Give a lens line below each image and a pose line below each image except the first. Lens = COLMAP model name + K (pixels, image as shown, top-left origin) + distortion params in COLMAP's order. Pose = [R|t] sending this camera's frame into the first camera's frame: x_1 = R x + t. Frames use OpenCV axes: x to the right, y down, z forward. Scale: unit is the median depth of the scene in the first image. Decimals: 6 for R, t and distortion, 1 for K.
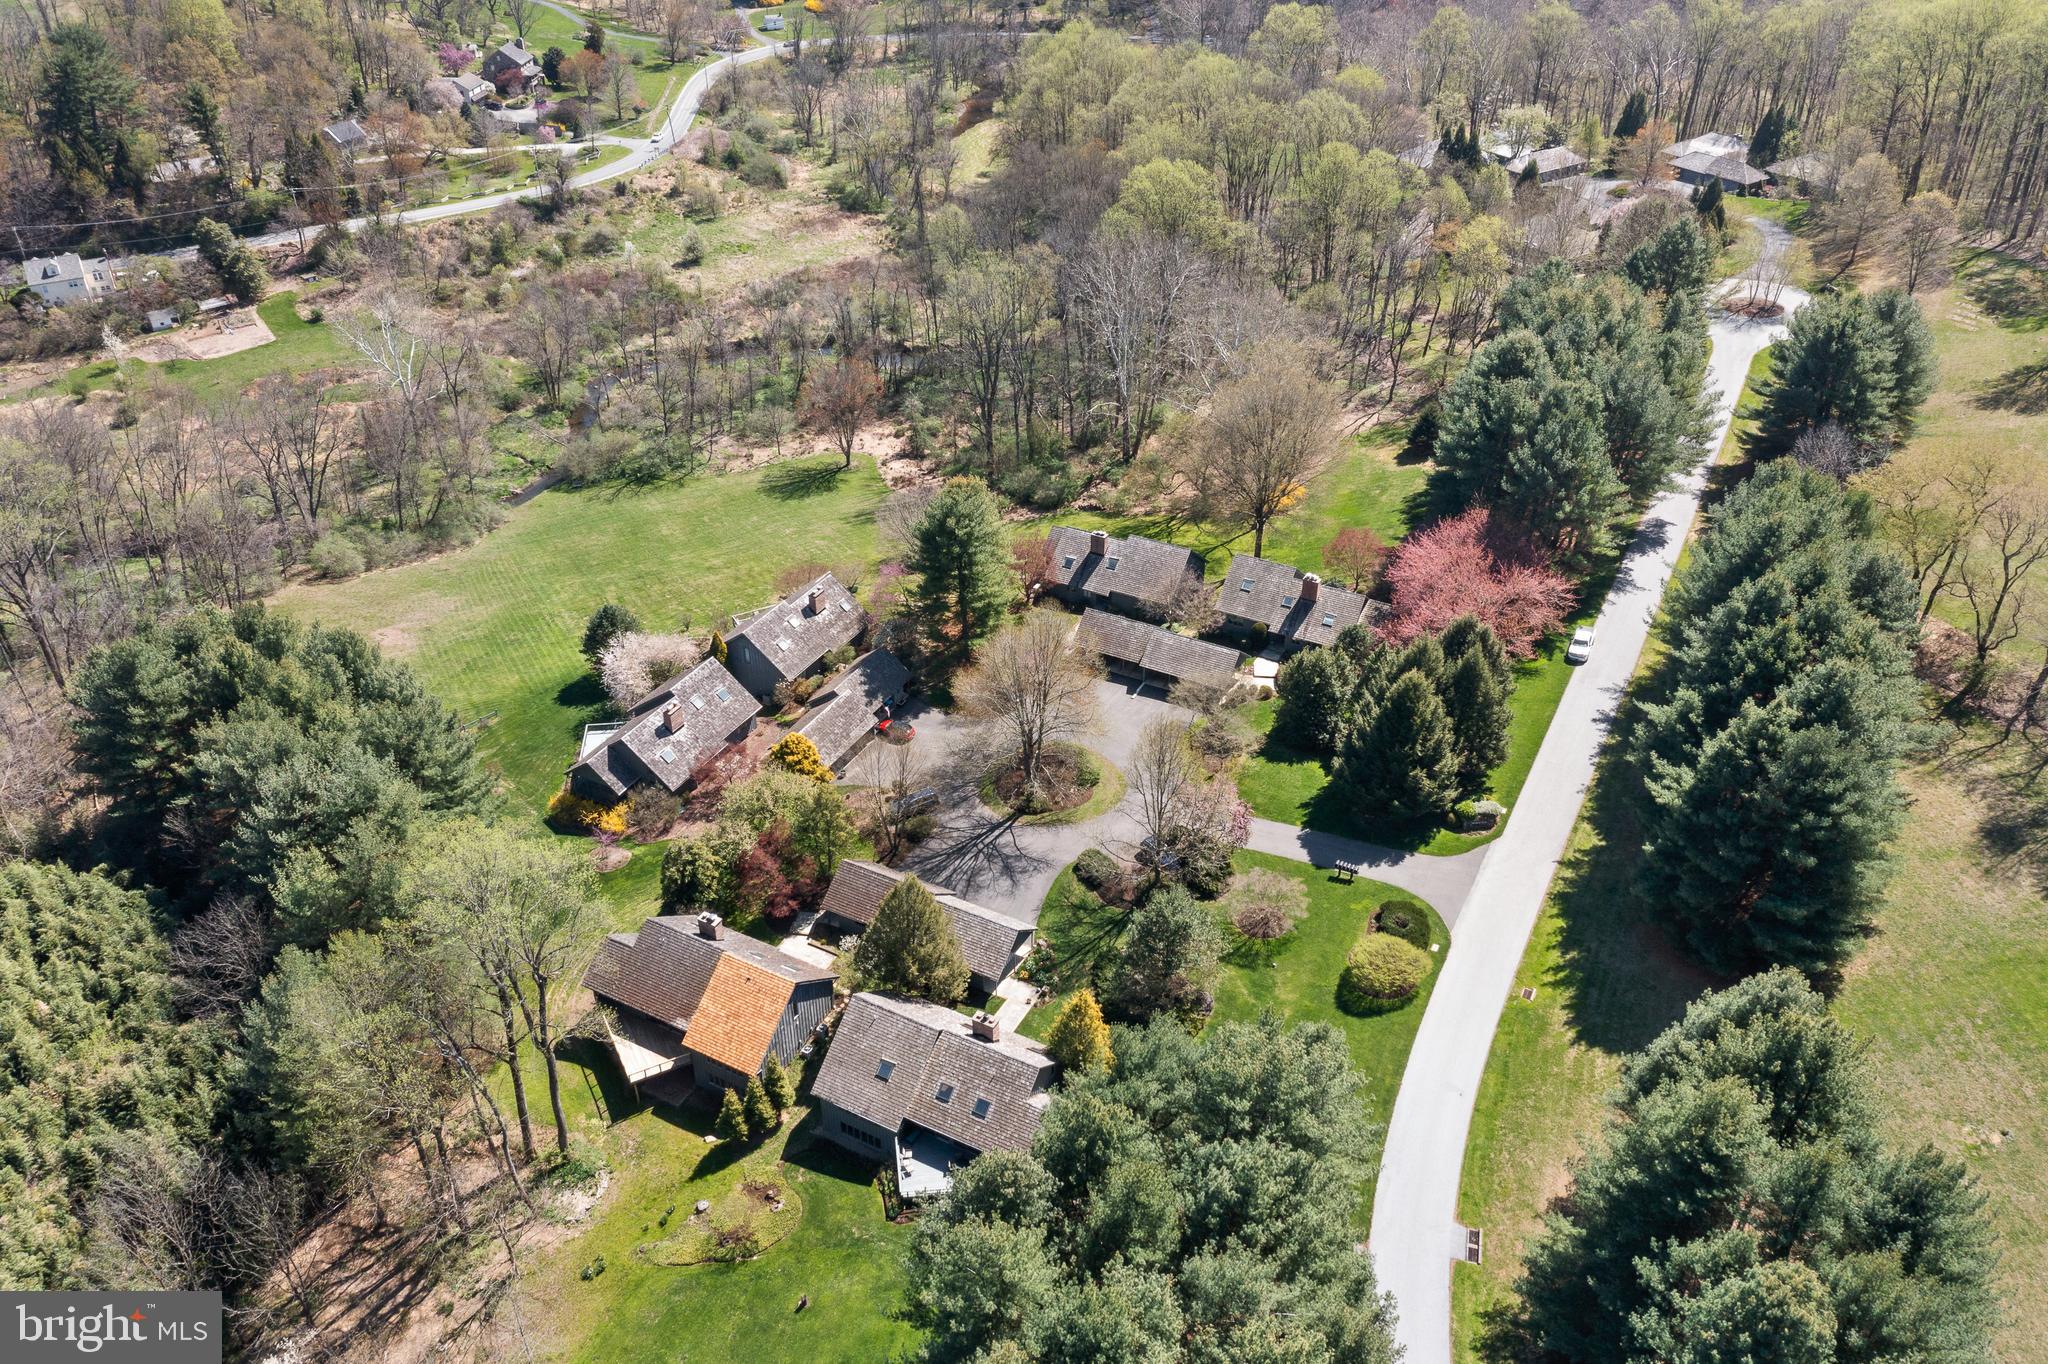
lens RADIAL K [[1598.8, 0, 1010.2], [0, 1598.8, 678.0], [0, 0, 1]] dist [-0.023823, 0.004054]
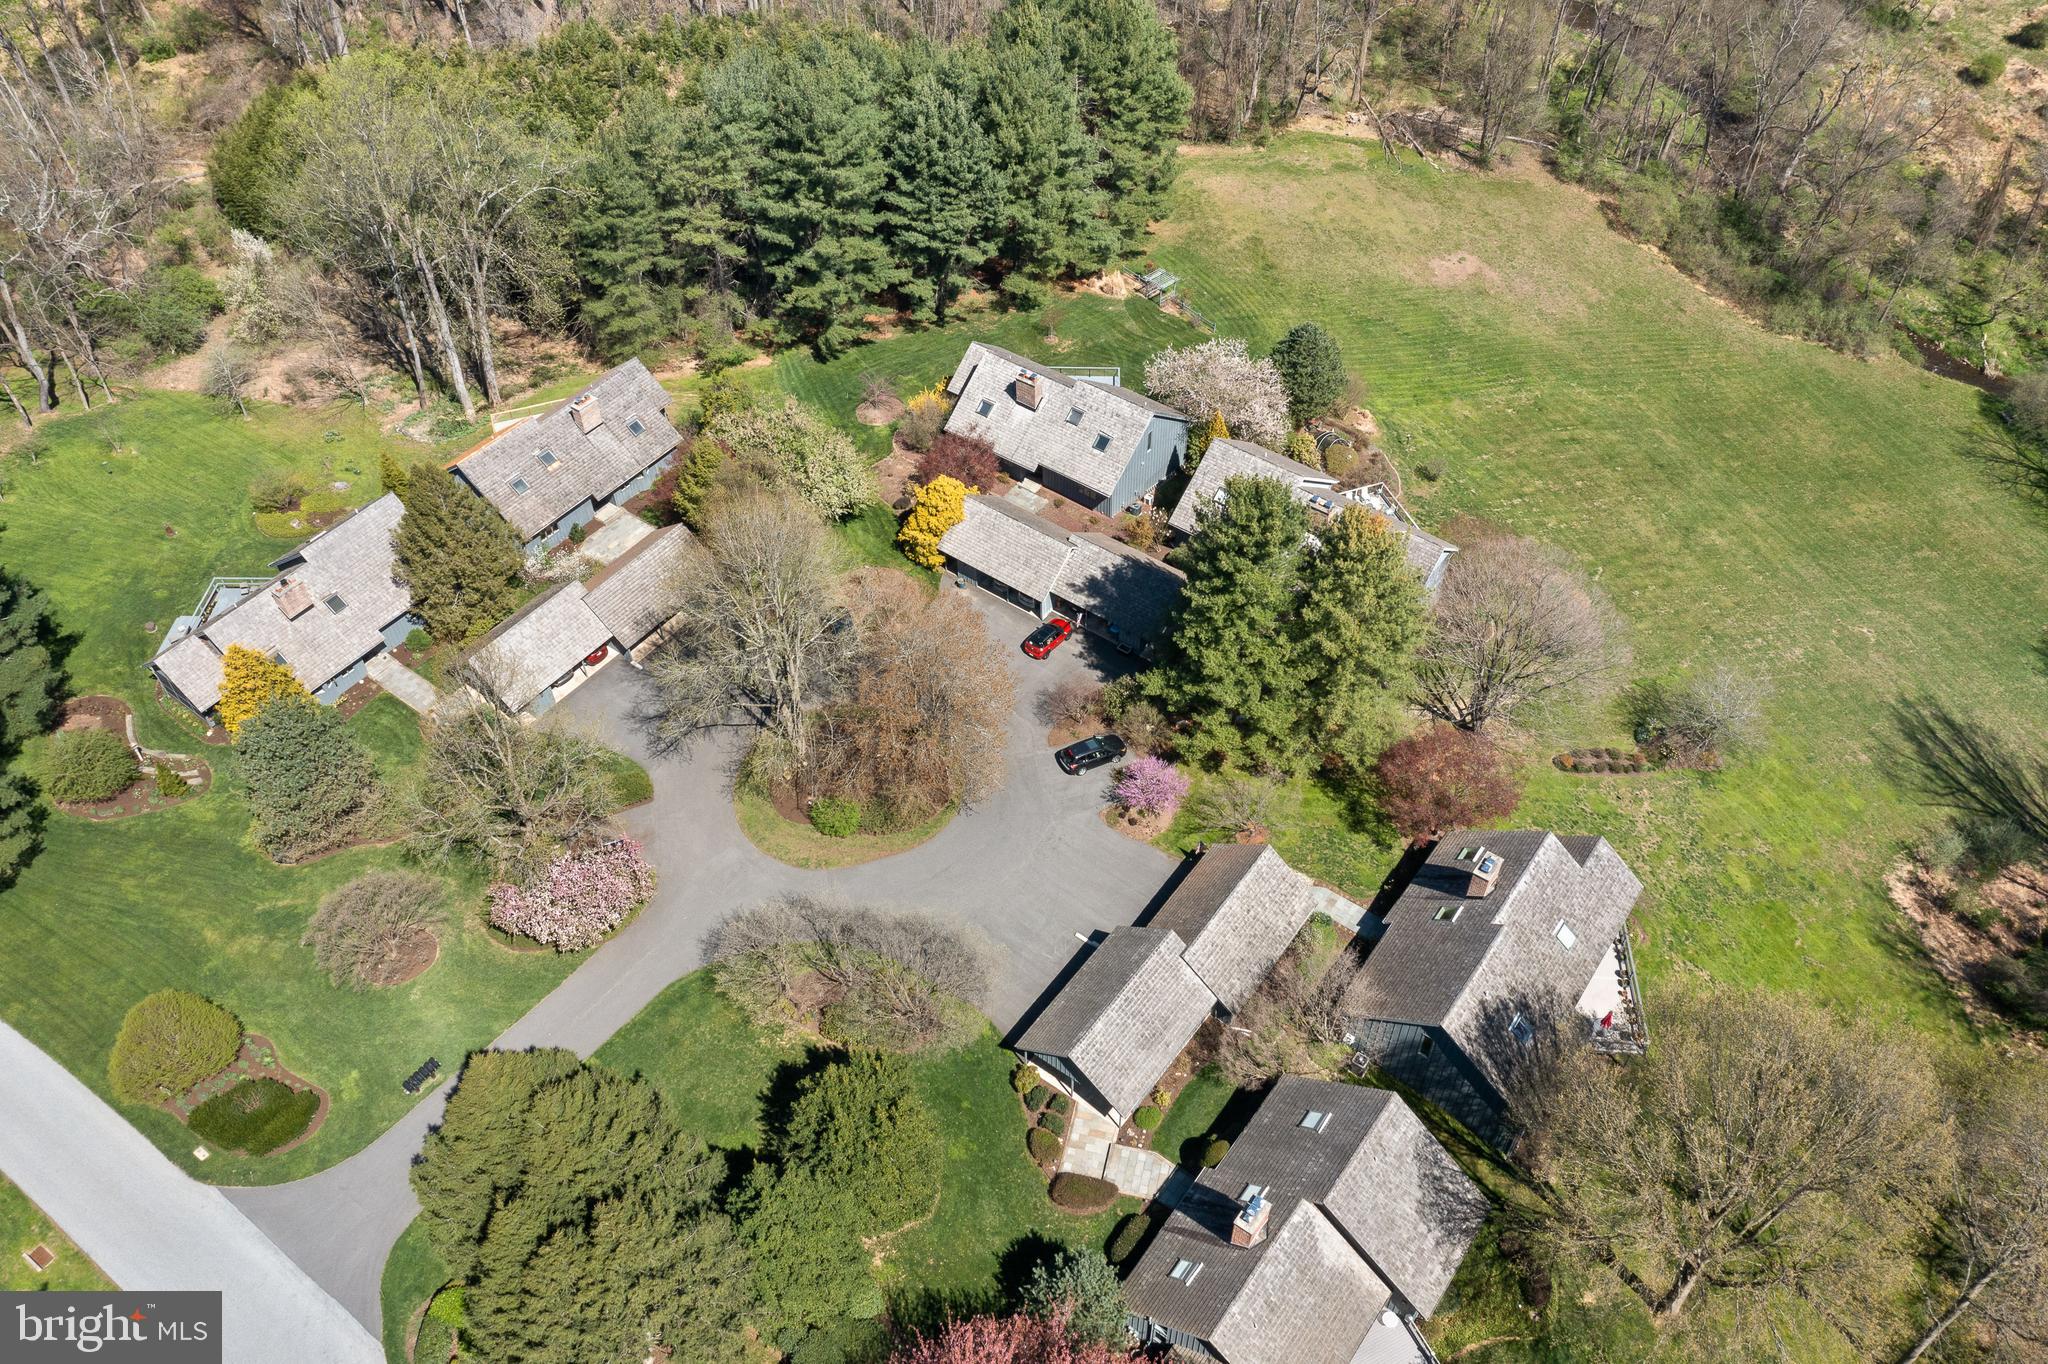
lens RADIAL K [[1598.8, 0, 1019.7], [0, 1598.8, 672.3], [0, 0, 1]] dist [-0.023823, 0.004054]
pose [[-0.140197, 0.727460, -0.671675, 0.496344], [-0.541803, 0.511432, 0.666998, -0.506852], [0.828730, 0.457427, 0.322439, 0.971837]]
